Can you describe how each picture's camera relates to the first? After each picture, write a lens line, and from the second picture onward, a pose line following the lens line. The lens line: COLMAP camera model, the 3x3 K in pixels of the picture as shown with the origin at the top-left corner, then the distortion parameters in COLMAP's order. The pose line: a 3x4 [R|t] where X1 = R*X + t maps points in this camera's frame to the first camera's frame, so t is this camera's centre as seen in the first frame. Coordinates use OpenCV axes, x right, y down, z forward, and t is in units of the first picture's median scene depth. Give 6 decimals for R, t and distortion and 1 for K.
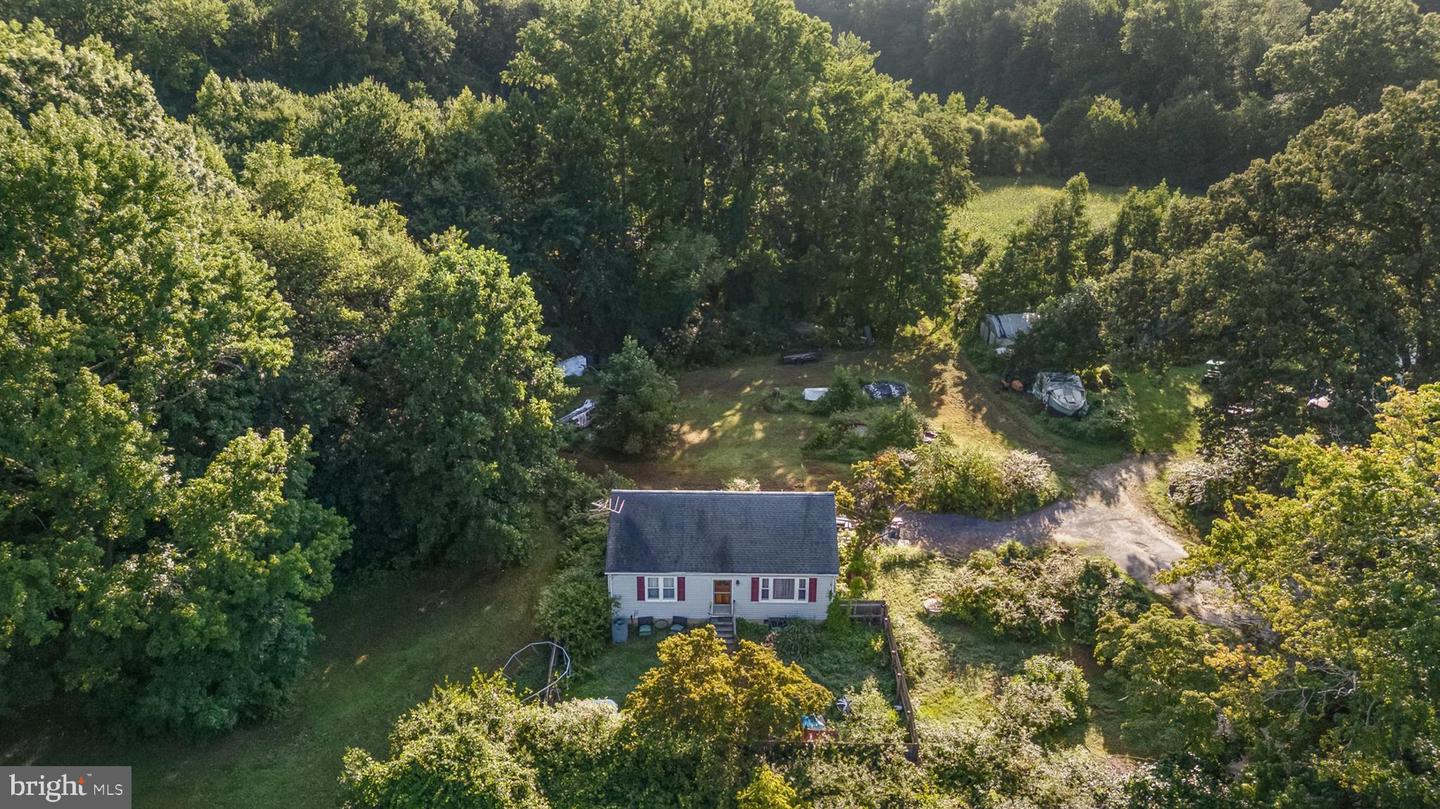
lens RADIAL K [[1058.2, 0, 720.0], [0, 1058.2, 404.5], [0, 0, 1]] dist [0.074384, -0.064545]
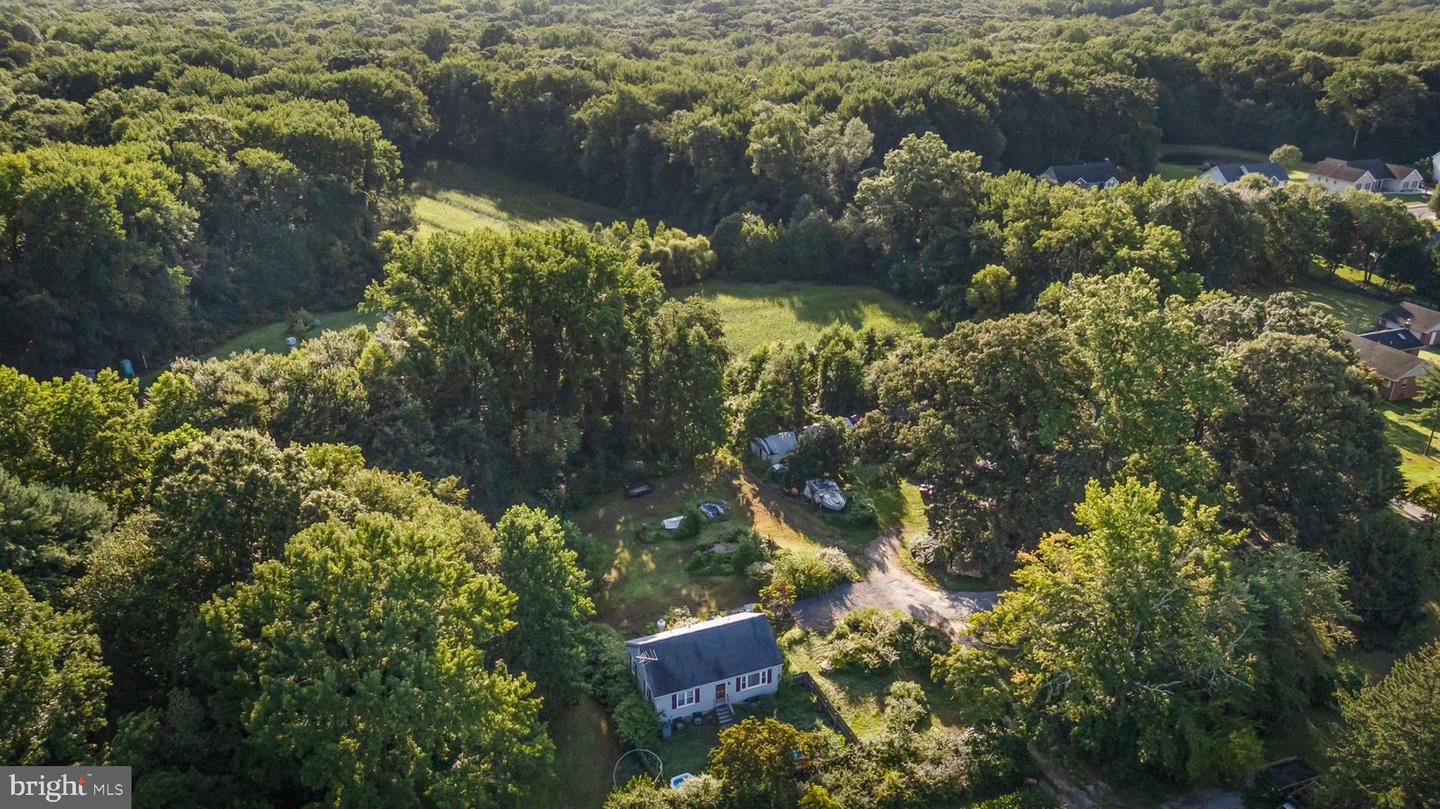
lens RADIAL K [[1058.2, 0, 720.0], [0, 1058.2, 404.5], [0, 0, 1]] dist [0.074384, -0.064545]
pose [[0.920049, -0.157256, 0.358860, -0.465732], [0.155427, 0.987257, 0.034139, -0.286444], [-0.359655, 0.024367, 0.932767, -0.500913]]
